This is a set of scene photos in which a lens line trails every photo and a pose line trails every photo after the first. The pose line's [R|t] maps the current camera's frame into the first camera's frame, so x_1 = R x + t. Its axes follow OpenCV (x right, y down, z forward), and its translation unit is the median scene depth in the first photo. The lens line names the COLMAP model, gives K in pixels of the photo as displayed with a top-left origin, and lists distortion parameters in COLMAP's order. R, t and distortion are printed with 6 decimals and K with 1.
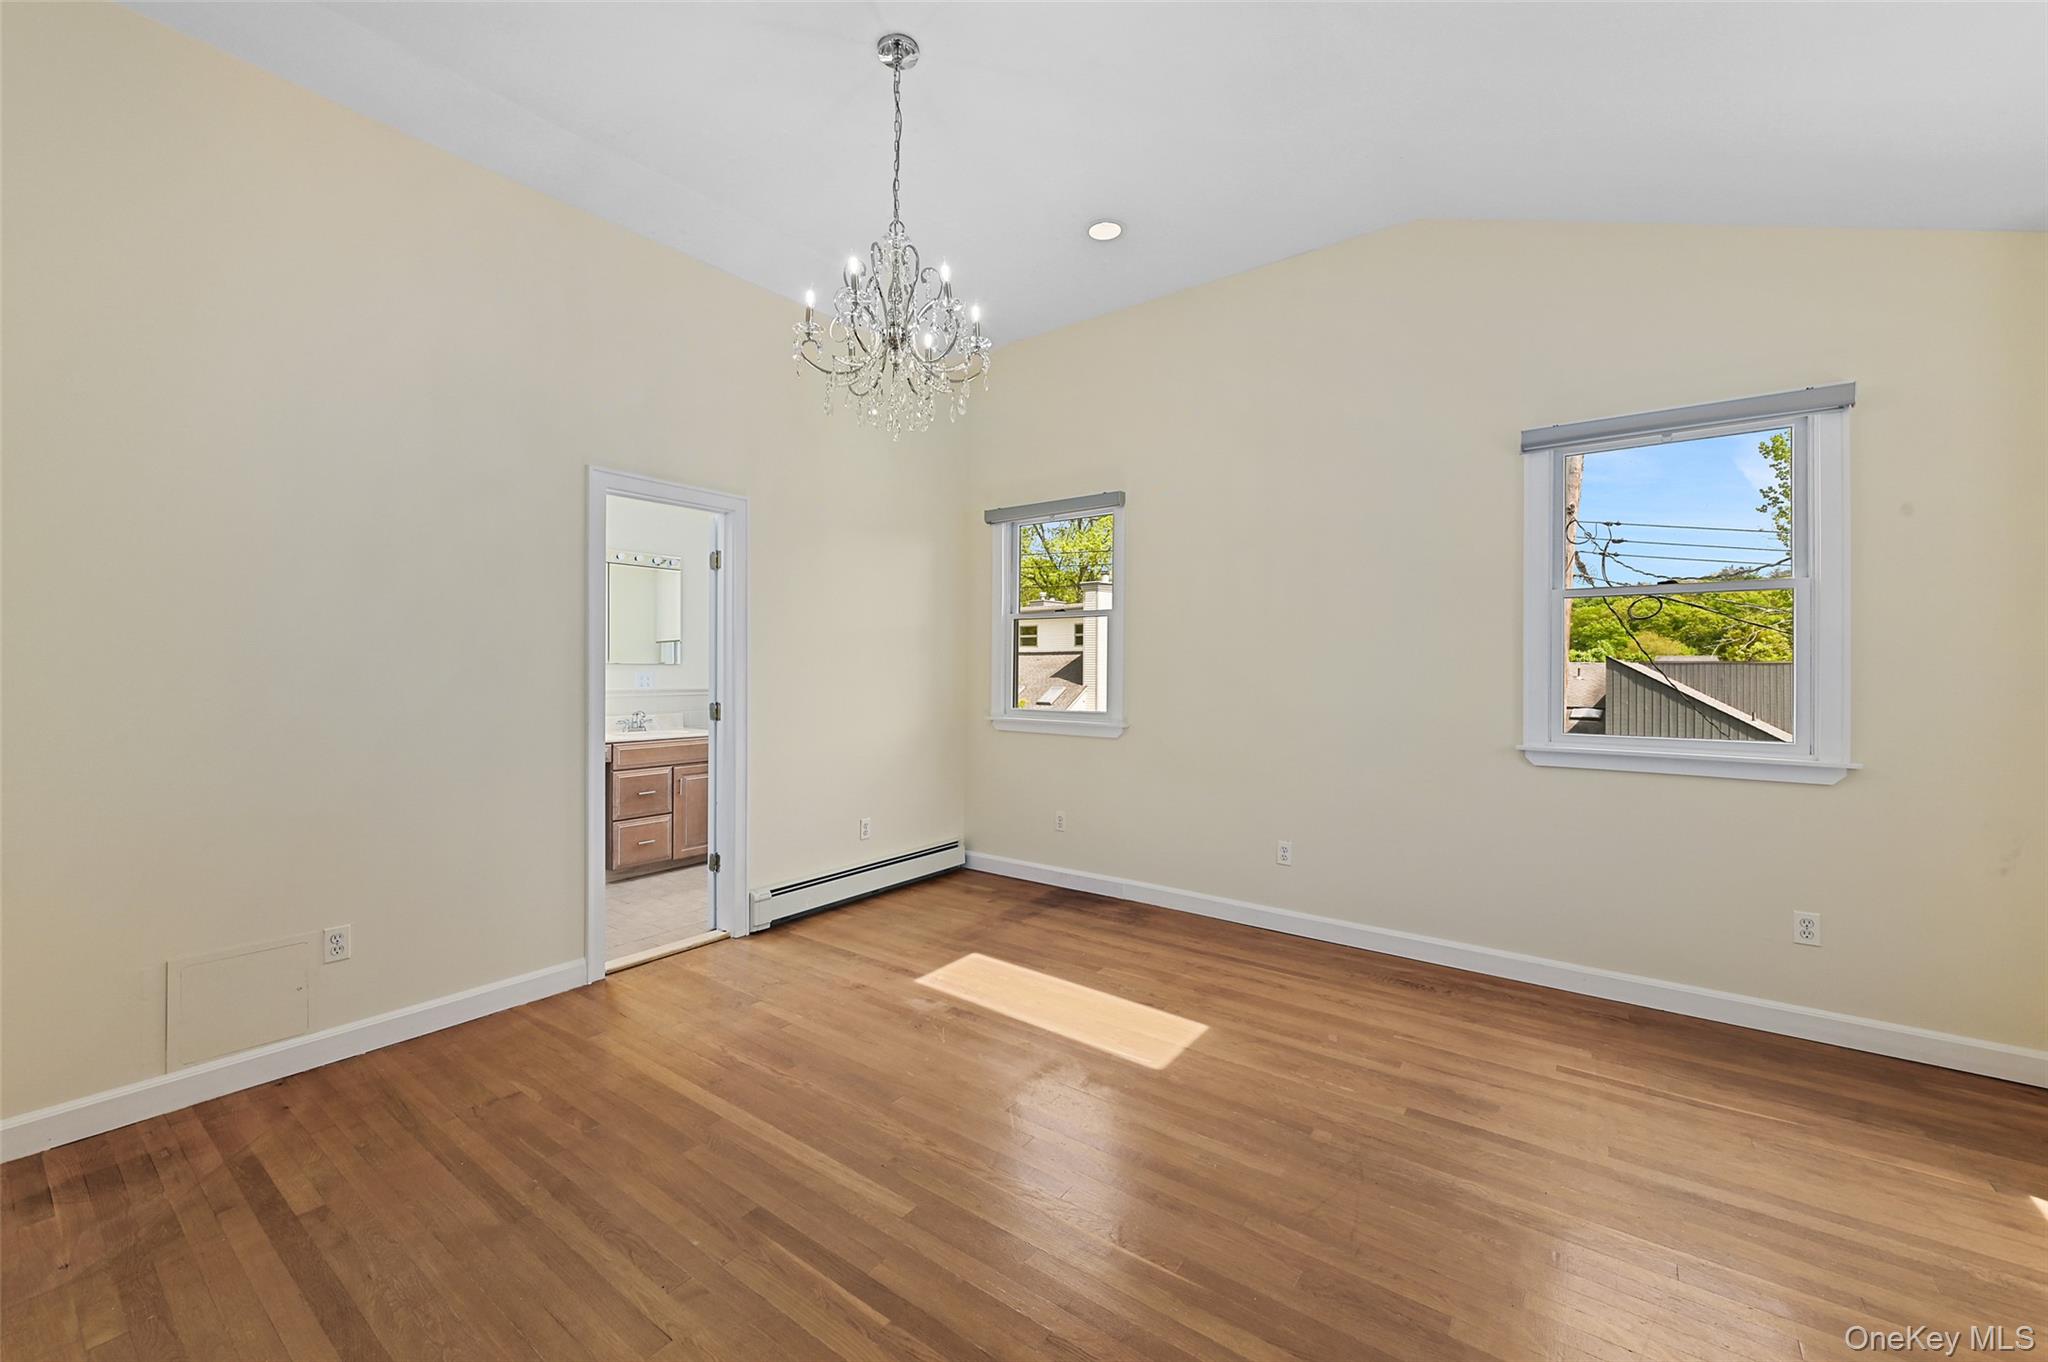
lens RADIAL K [[804.6, 0, 1017.7], [0, 804.6, 668.7], [0, 0, 1]] dist [0.006940, -0.001265]
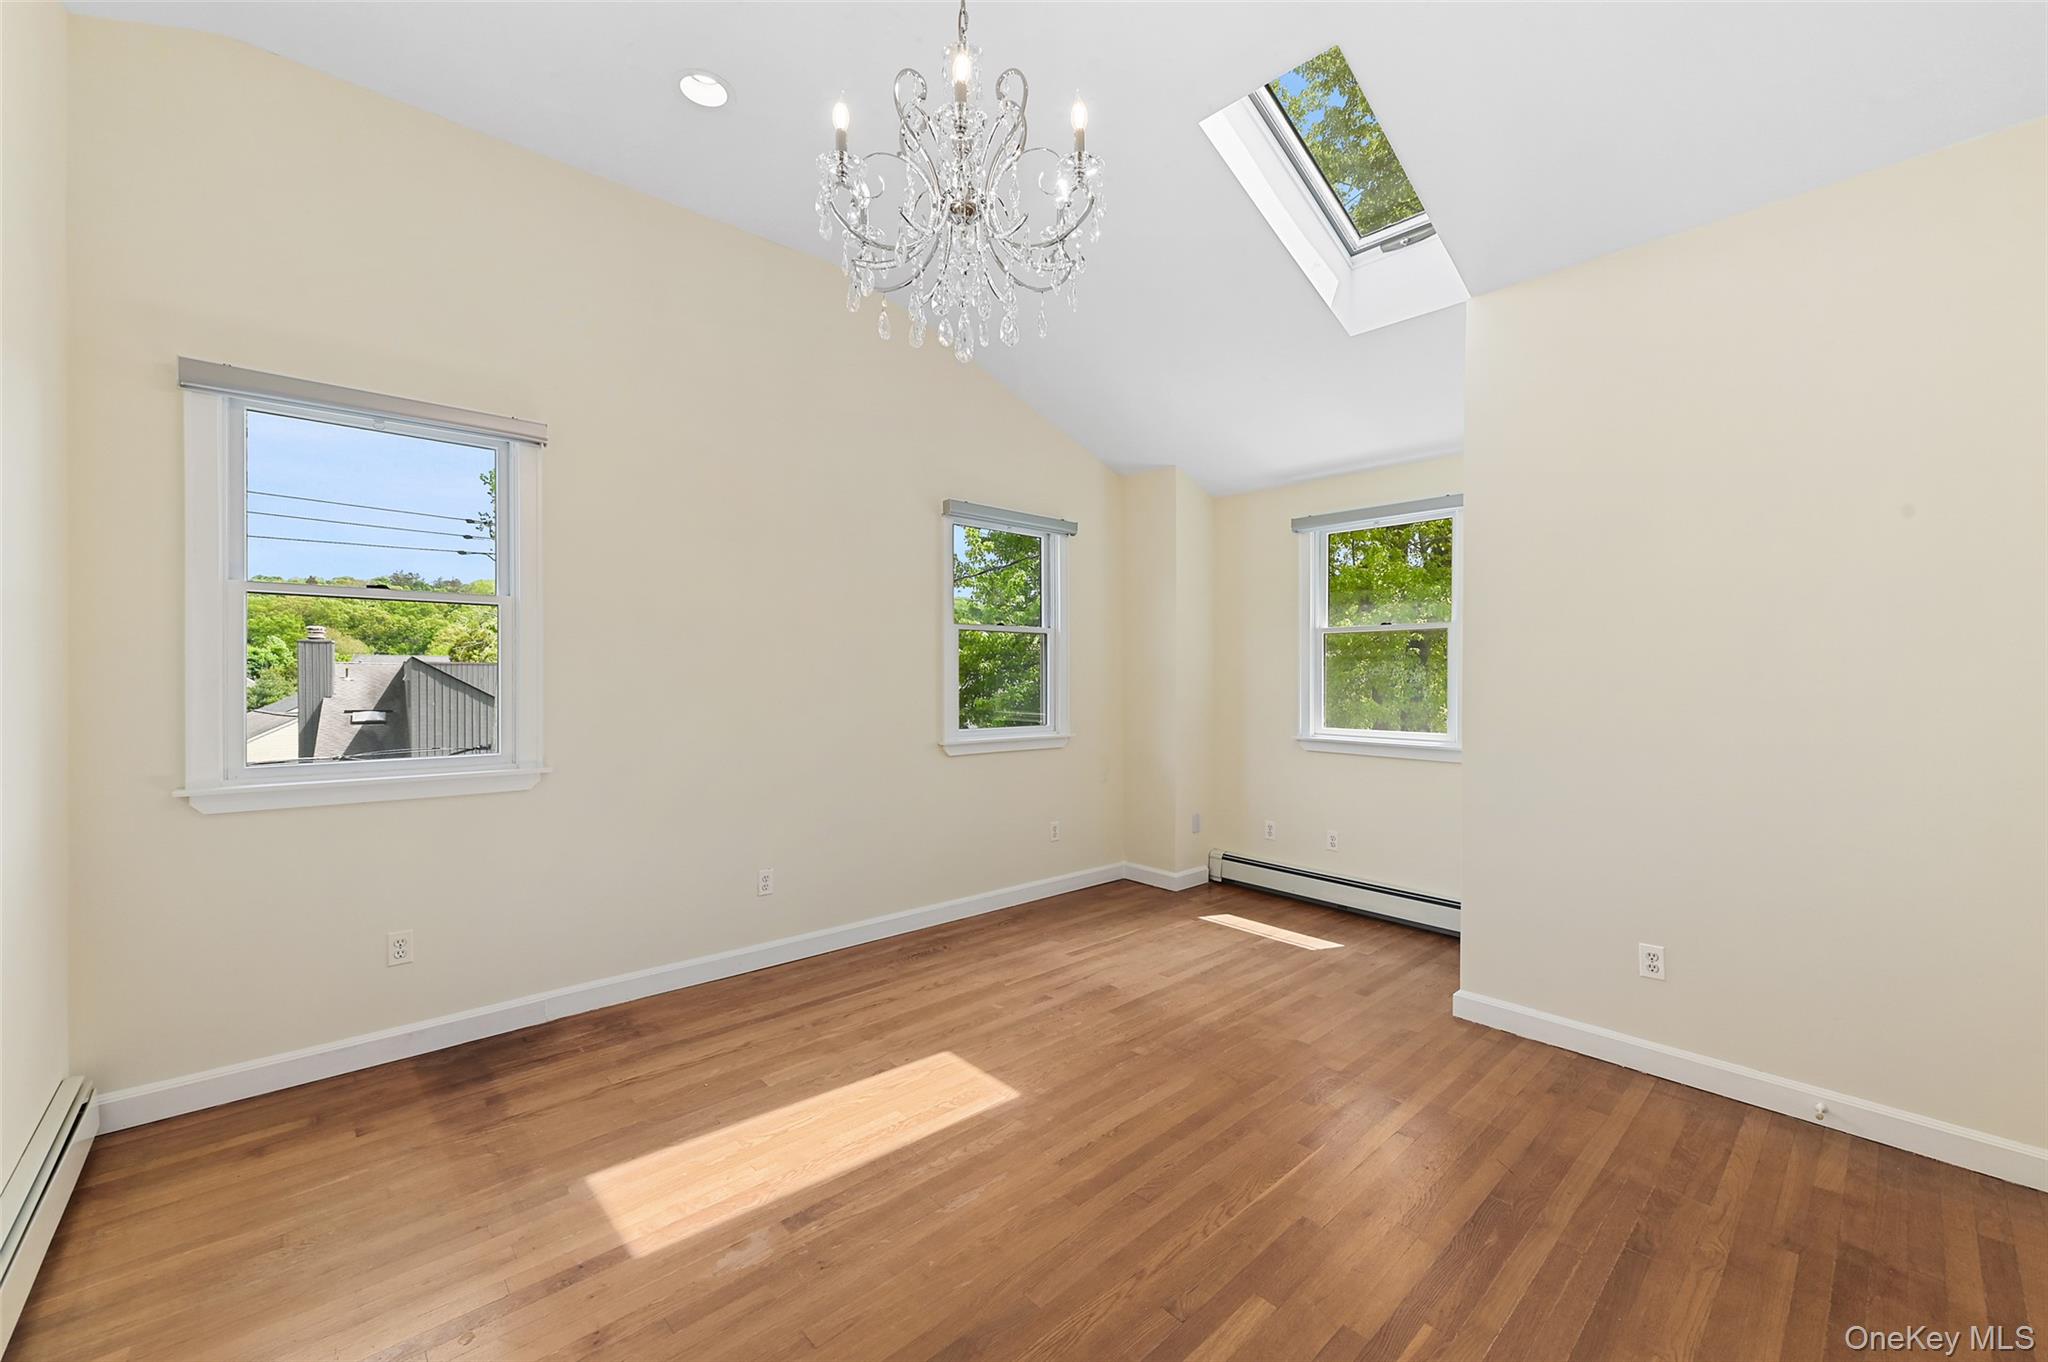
lens RADIAL K [[804.6, 0, 1017.1], [0, 804.6, 681.4], [0, 0, 1]] dist [0.006940, -0.001265]
pose [[0.200475, -0.015077, 0.979583, -0.628836], [-0.002288, 0.999872, 0.015858, -0.022730], [-0.979696, -0.005420, 0.200414, 0.642824]]
